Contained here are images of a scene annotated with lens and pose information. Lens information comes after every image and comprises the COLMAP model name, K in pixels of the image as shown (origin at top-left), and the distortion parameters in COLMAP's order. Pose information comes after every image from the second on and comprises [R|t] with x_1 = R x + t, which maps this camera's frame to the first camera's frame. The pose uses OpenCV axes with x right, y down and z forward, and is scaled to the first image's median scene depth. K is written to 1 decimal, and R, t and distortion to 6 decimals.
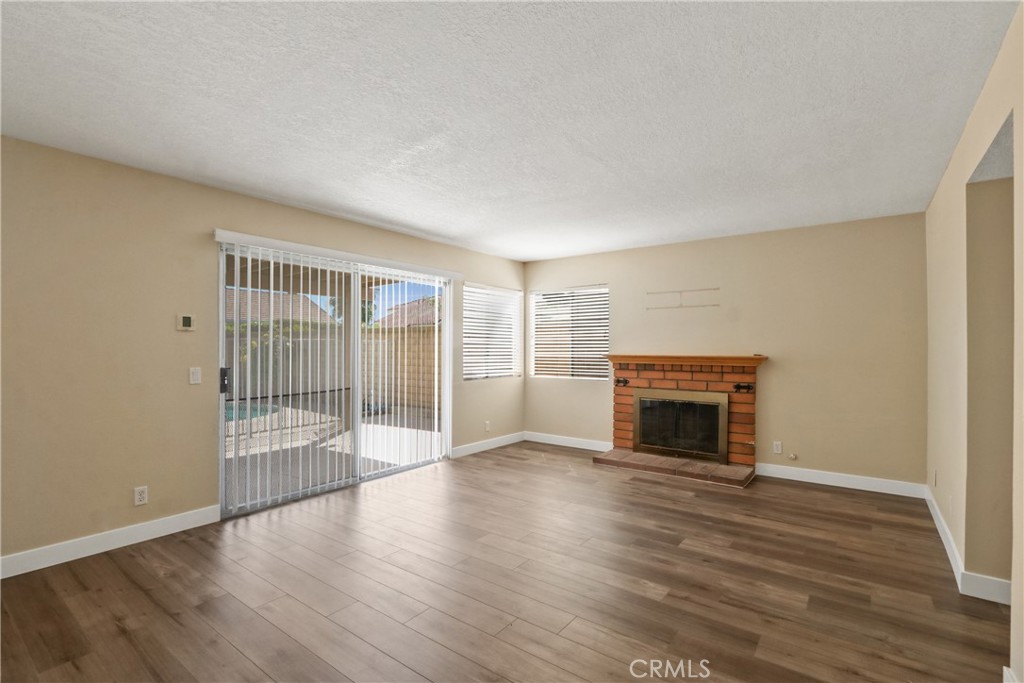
lens RADIAL K [[477.0, 0, 511.8], [0, 477.0, 343.8], [0, 0, 1]] dist [-0.003413, 0.001466]
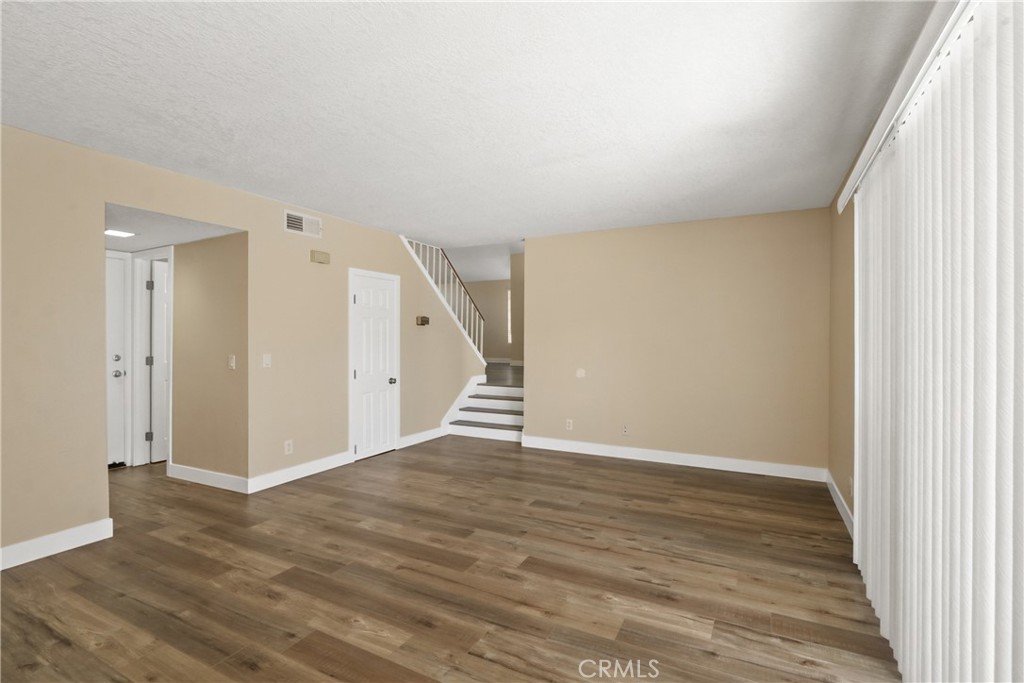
lens RADIAL K [[477.0, 0, 511.1], [0, 477.0, 340.3], [0, 0, 1]] dist [-0.003413, 0.001466]
pose [[-0.987117, -0.001365, -0.159992, 0.104559], [-0.000812, 0.999993, -0.003521, 0.015614], [0.159995, -0.003345, -0.987112, 2.052578]]
